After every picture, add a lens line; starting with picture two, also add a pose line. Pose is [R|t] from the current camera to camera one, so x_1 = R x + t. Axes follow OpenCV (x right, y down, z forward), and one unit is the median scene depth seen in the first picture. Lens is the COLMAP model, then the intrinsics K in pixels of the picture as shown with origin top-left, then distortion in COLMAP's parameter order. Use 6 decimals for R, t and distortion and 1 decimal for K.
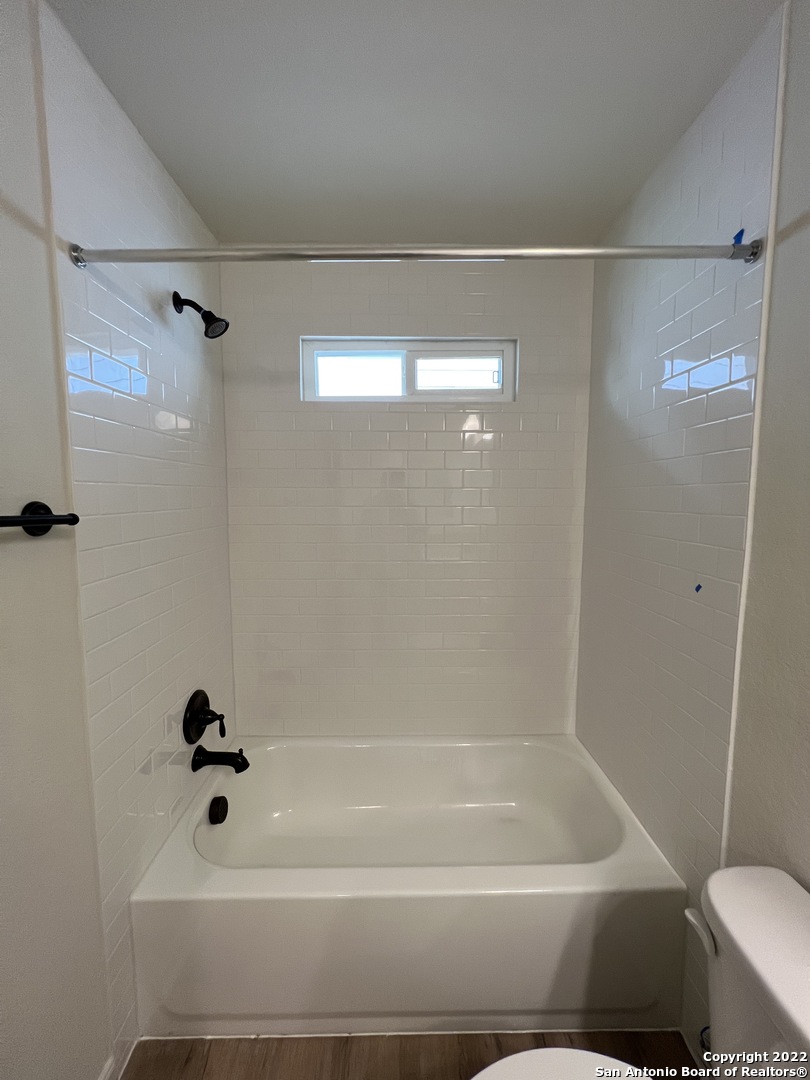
lens RADIAL K [[429.9, 0, 406.6], [0, 429.9, 534.5], [0, 0, 1]] dist [0.001819, -0.000207]
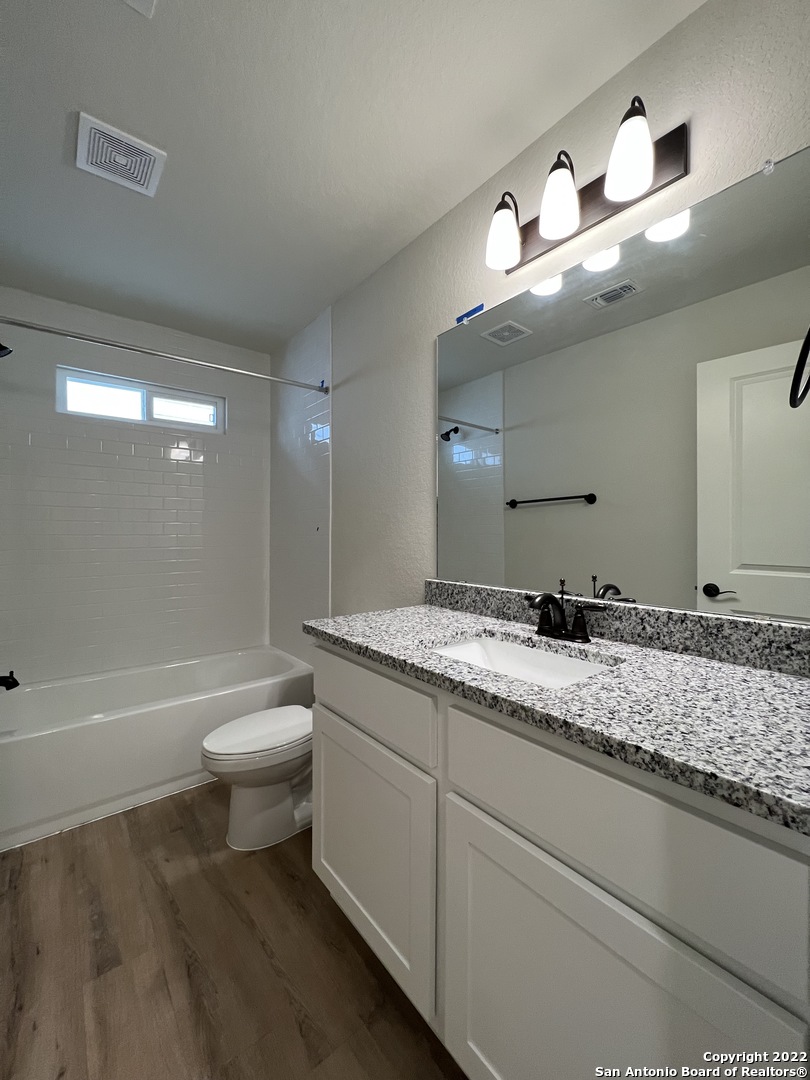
lens RADIAL K [[433.1, 0, 409.7], [0, 433.1, 535.5], [0, 0, 1]] dist [-0.028244, 0.010544]
pose [[0.776584, -0.000275, 0.630014, -0.265208], [0.056918, 0.995941, -0.069725, 0.254296], [-0.627437, 0.090007, 0.773448, -0.754677]]
